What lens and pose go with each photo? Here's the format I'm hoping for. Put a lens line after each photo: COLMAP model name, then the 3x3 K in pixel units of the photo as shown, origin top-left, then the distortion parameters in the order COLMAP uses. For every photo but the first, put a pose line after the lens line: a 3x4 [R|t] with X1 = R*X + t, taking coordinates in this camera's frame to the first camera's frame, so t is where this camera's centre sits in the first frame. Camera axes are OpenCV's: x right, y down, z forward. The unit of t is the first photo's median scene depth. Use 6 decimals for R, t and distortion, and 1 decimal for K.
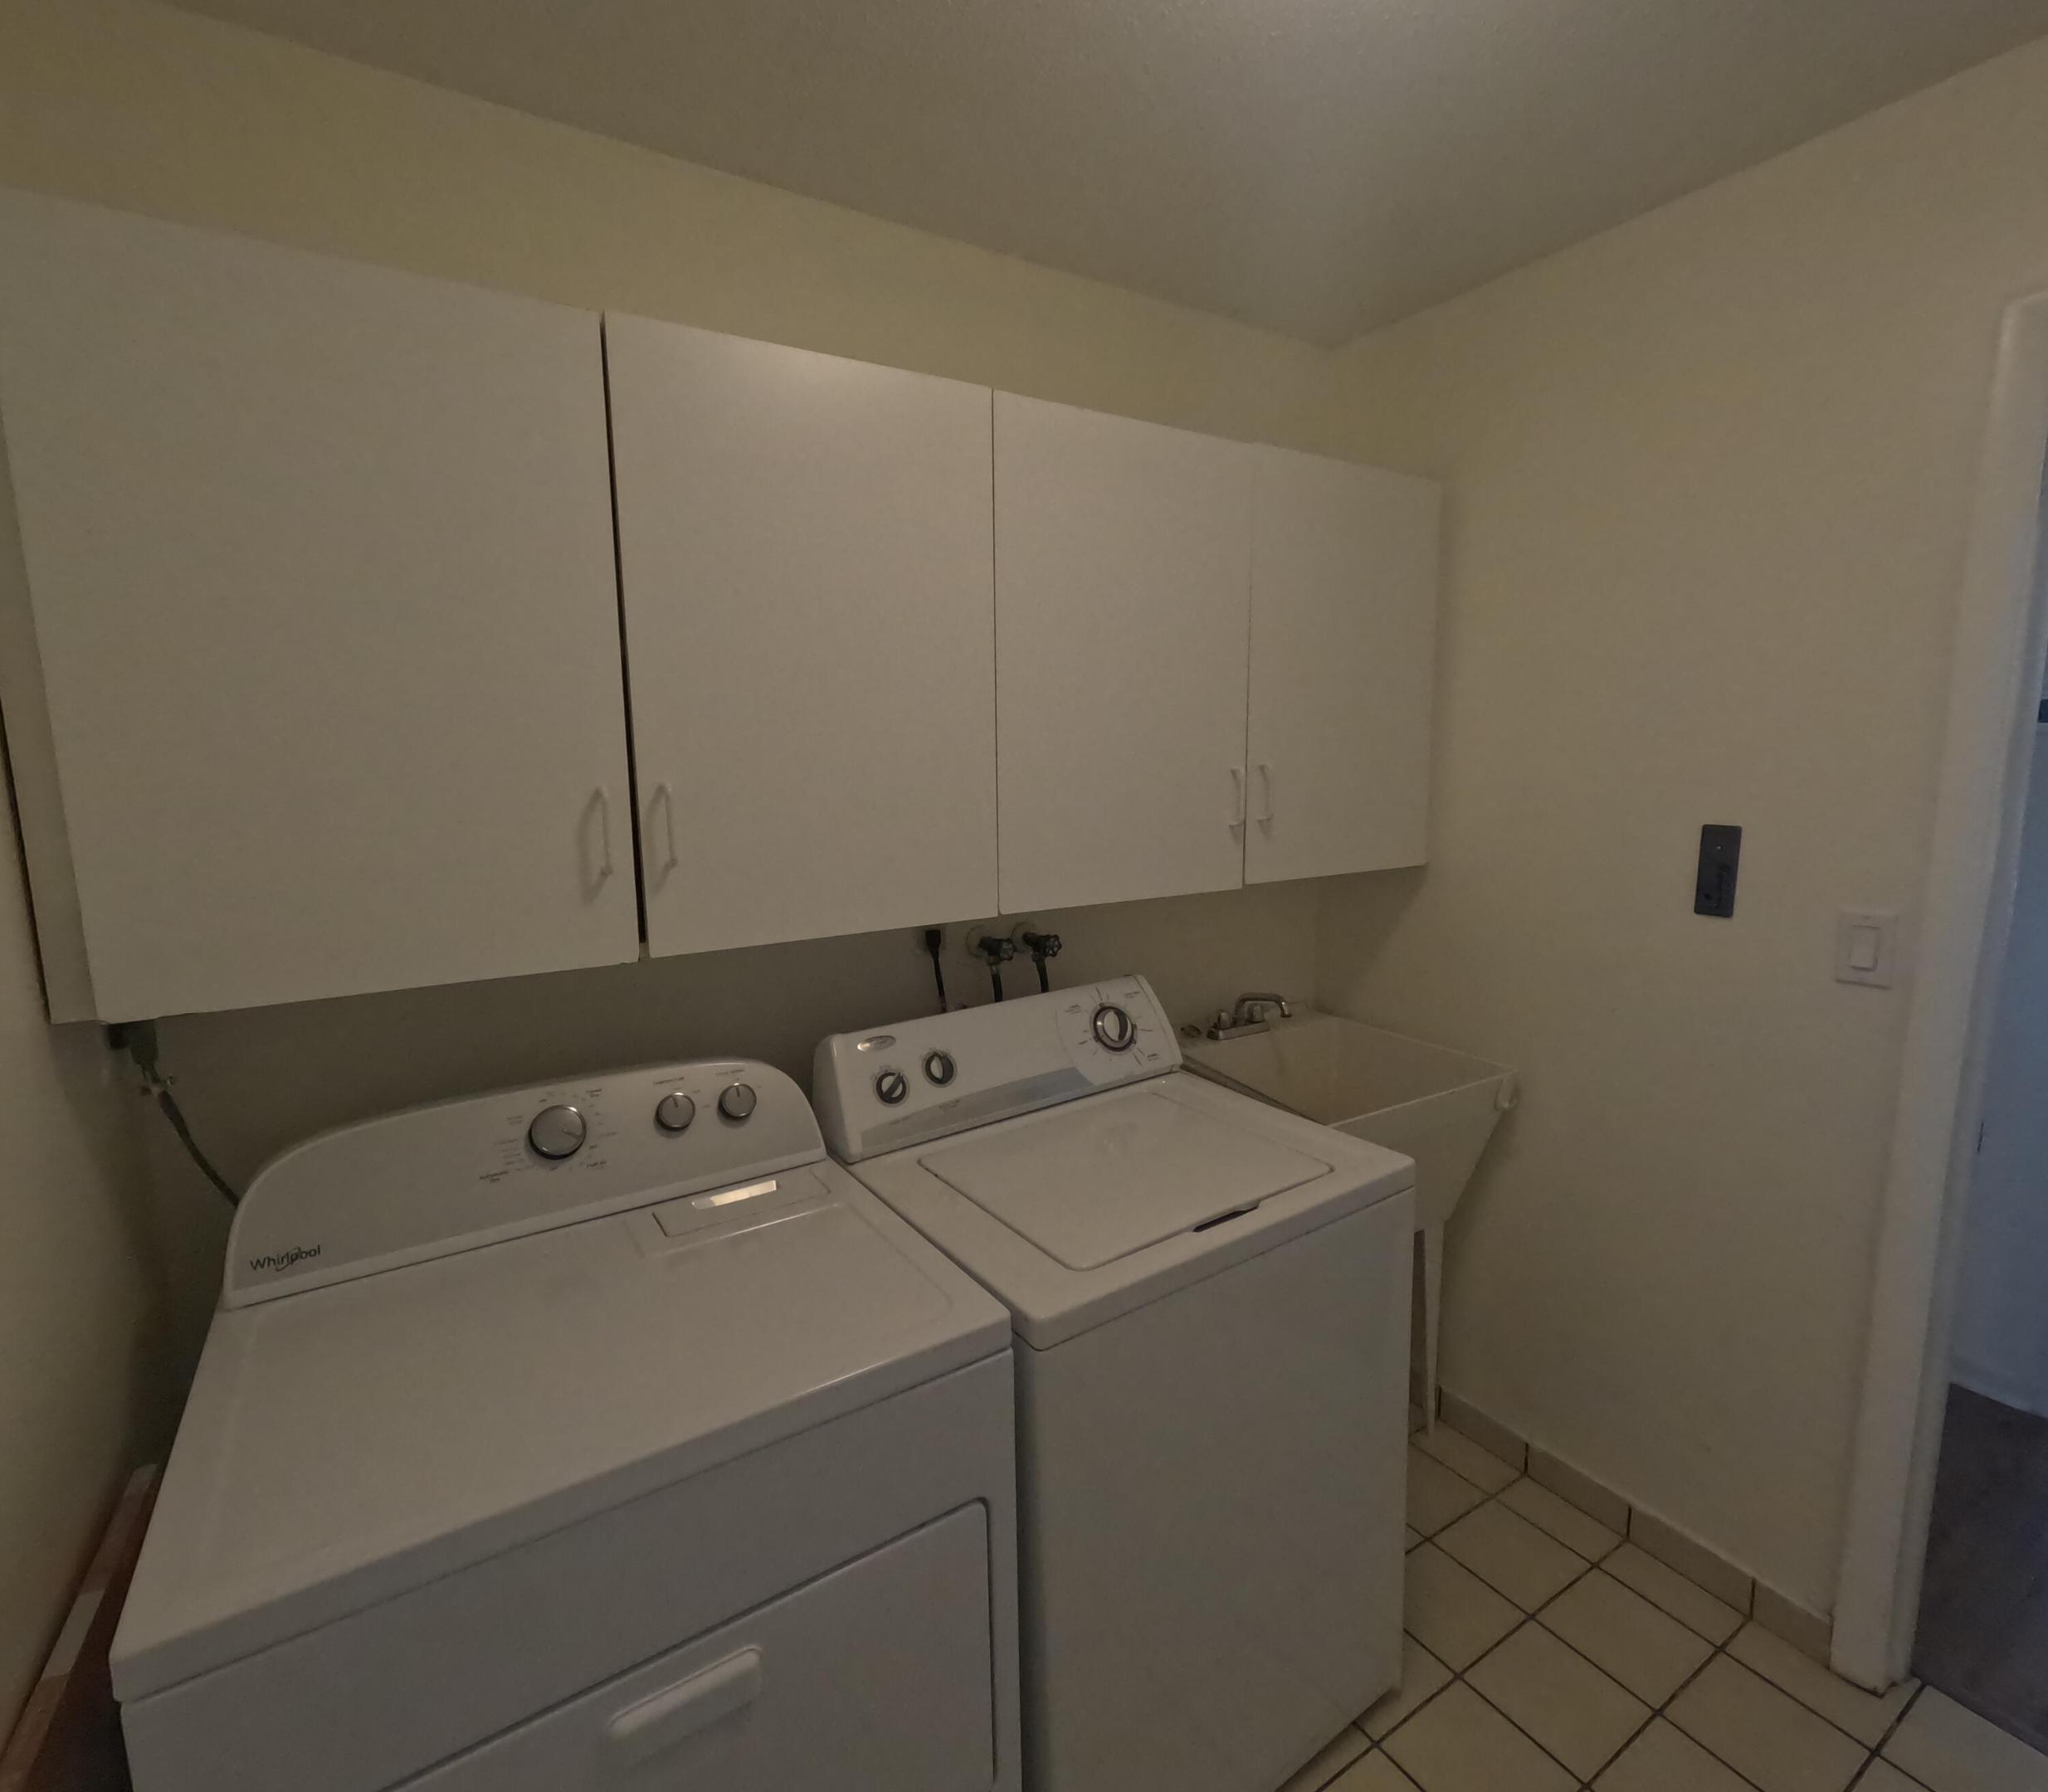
lens RADIAL K [[986.5, 0, 1023.6], [0, 986.5, 903.0], [0, 0, 1]] dist [0.005289, 0.000792]
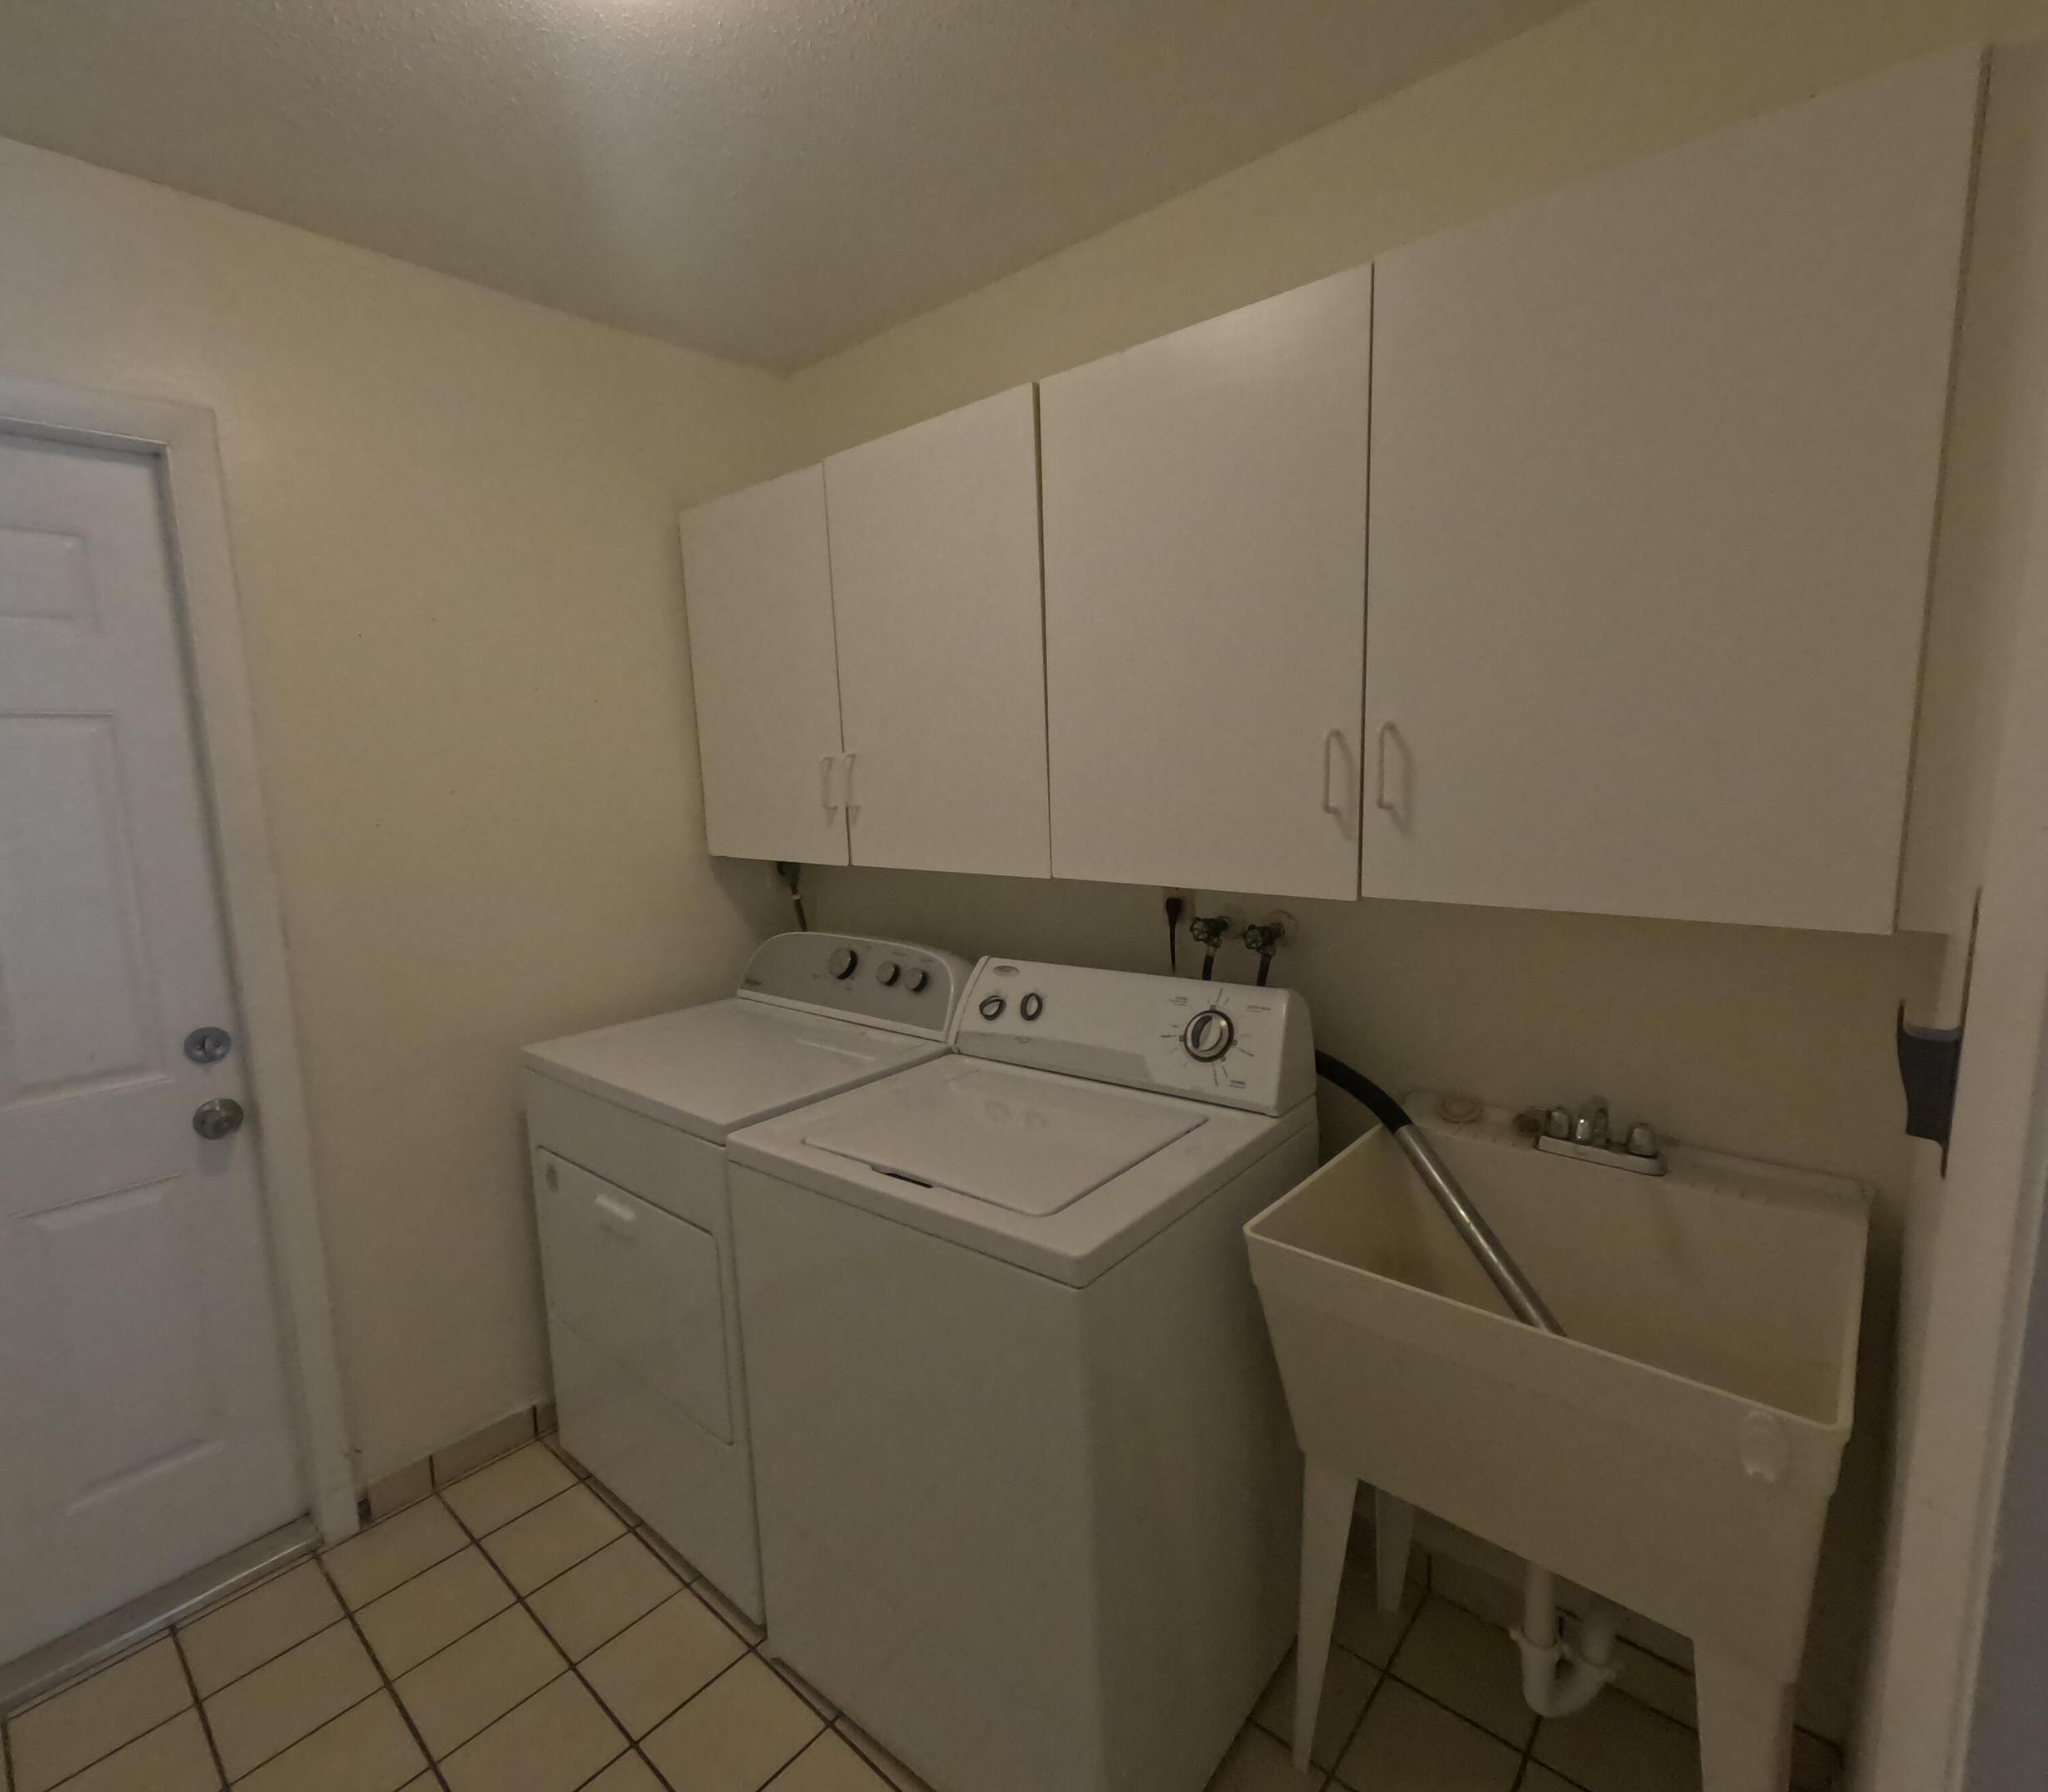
lens RADIAL K [[986.5, 0, 1023.6], [0, 986.5, 903.0], [0, 0, 1]] dist [0.005289, 0.000792]
pose [[0.281824, 0.145184, -0.948418, 0.893165], [-0.113830, 0.986563, 0.117199, -0.074576], [0.952690, 0.074929, 0.294564, 0.606332]]
